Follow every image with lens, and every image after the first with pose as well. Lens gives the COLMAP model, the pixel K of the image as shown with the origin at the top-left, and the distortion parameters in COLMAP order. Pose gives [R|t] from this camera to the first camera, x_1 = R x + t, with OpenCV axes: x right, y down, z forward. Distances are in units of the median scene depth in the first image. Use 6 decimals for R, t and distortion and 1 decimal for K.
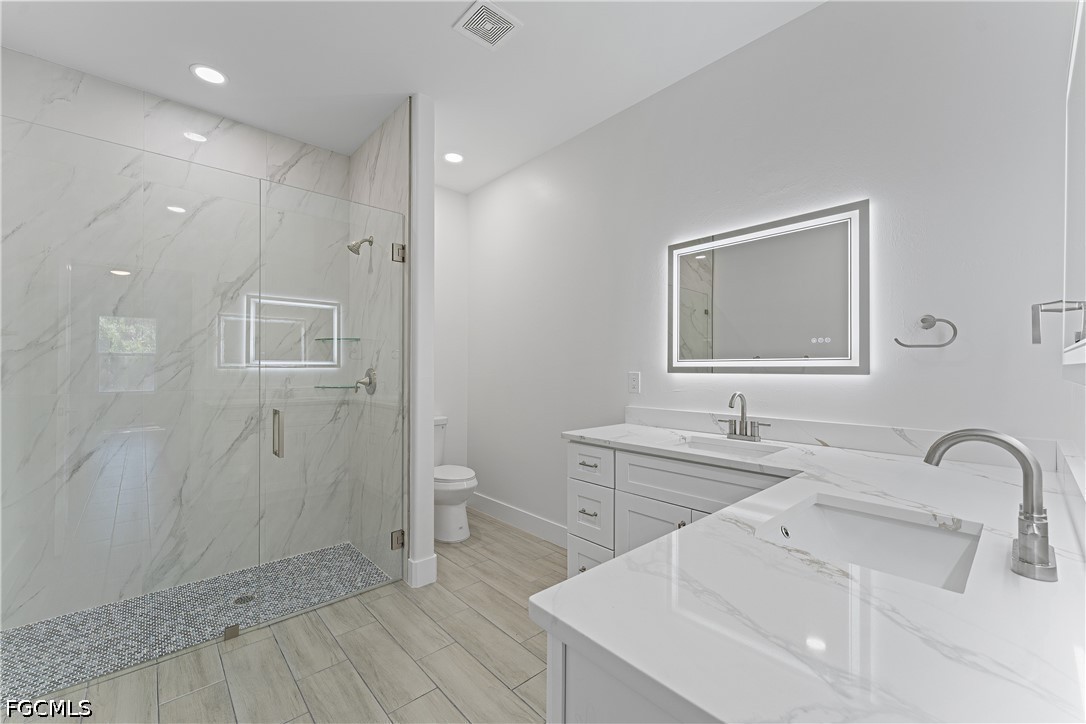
lens RADIAL K [[439.7, 0, 538.3], [0, 439.7, 367.6], [0, 0, 1]] dist [-0.003317, -0.000192]
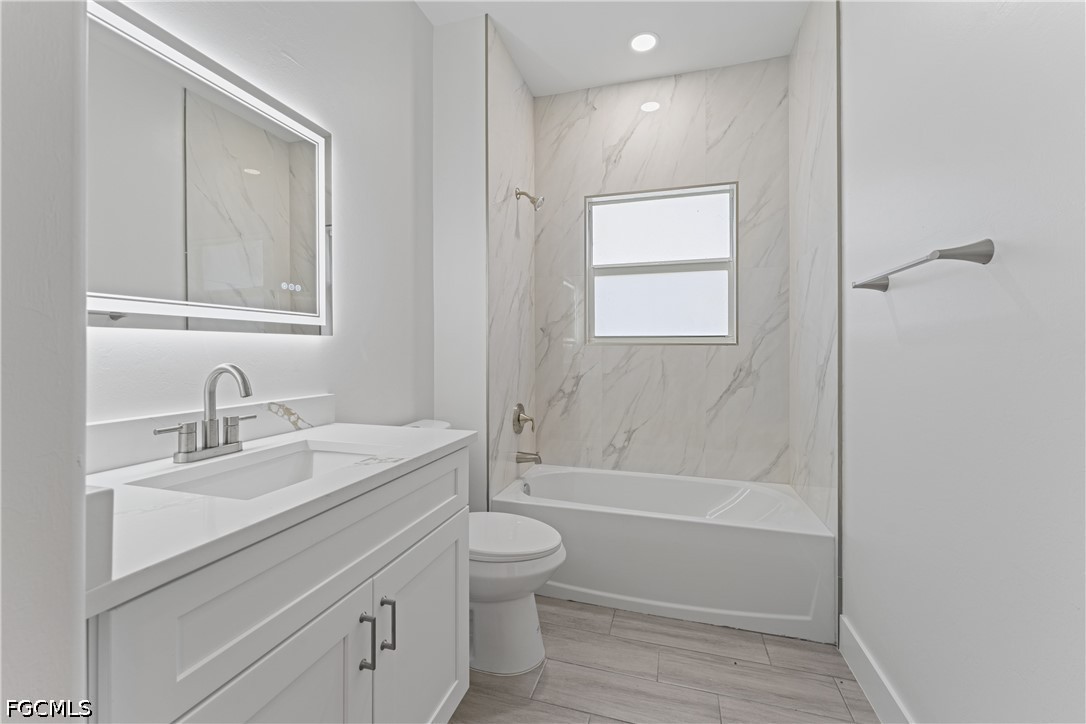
lens RADIAL K [[439.7, 0, 542.6], [0, 439.7, 351.3], [0, 0, 1]] dist [-0.003317, -0.000192]
pose [[-0.536181, -0.011542, 0.844024, -0.175668], [-0.011007, 0.999917, 0.006681, 0.030887], [-0.844031, -0.005708, -0.536263, 0.915714]]
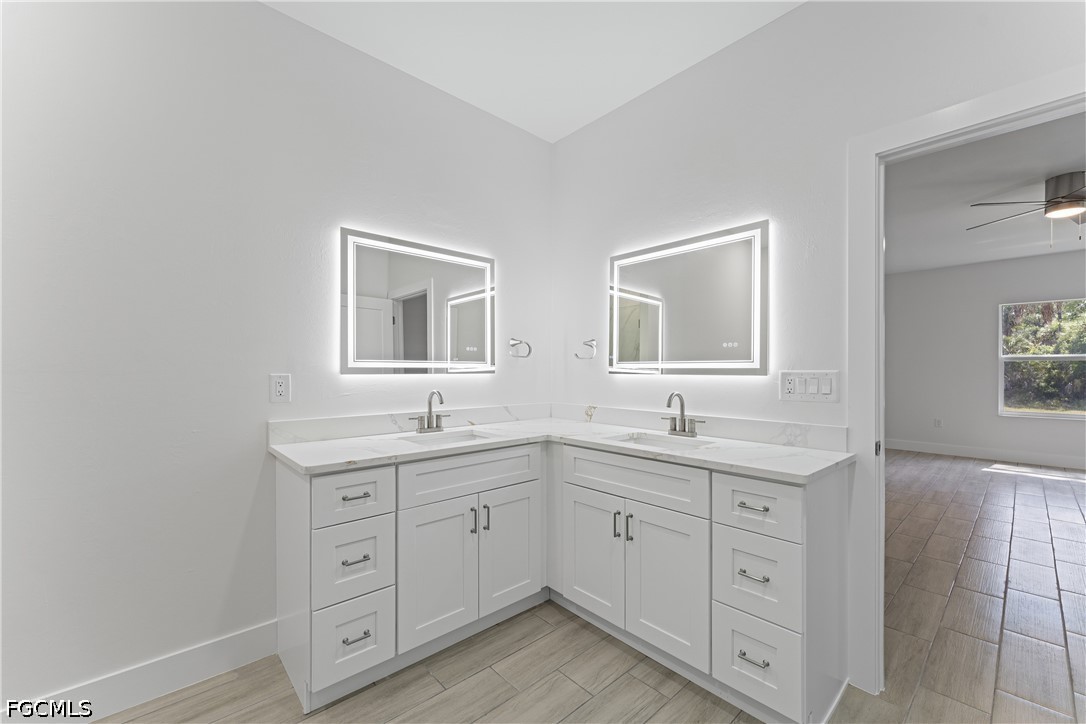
lens RADIAL K [[439.7, 0, 538.3], [0, 439.7, 368.3], [0, 0, 1]] dist [-0.003317, -0.000192]
pose [[0.000353, 0.002526, 0.999997, -0.646783], [-0.003285, 0.999991, -0.002525, 0.001280], [-0.999995, -0.003284, 0.000362, 0.696696]]
